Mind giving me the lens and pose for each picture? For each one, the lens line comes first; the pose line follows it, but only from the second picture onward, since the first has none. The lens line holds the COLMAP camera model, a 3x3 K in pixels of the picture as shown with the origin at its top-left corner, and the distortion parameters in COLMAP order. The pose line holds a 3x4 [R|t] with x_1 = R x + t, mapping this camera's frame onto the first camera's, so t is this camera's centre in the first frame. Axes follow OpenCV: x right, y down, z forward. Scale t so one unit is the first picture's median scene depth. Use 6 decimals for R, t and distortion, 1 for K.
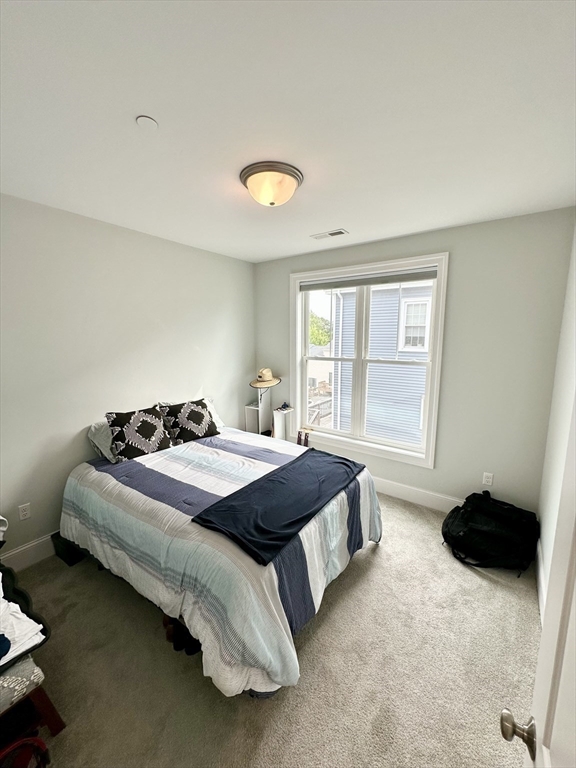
lens RADIAL K [[308.6, 0, 288.8], [0, 308.6, 383.6], [0, 0, 1]] dist [-0.001577, 0.000046]
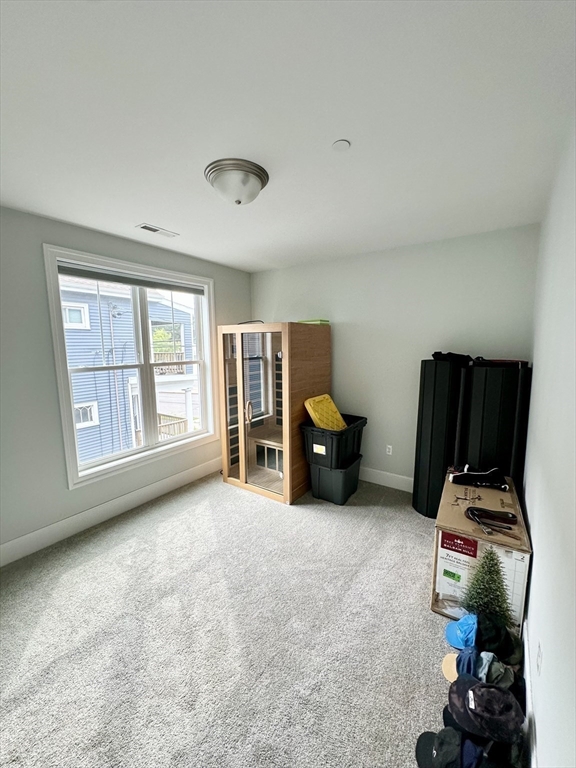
lens RADIAL K [[308.6, 0, 288.8], [0, 308.6, 383.9], [0, 0, 1]] dist [-0.001577, 0.000046]
pose [[0.018536, -0.140306, 0.989935, -0.754218], [0.151799, 0.979022, 0.135917, -0.088033], [-0.988238, 0.147751, 0.039445, 0.575790]]
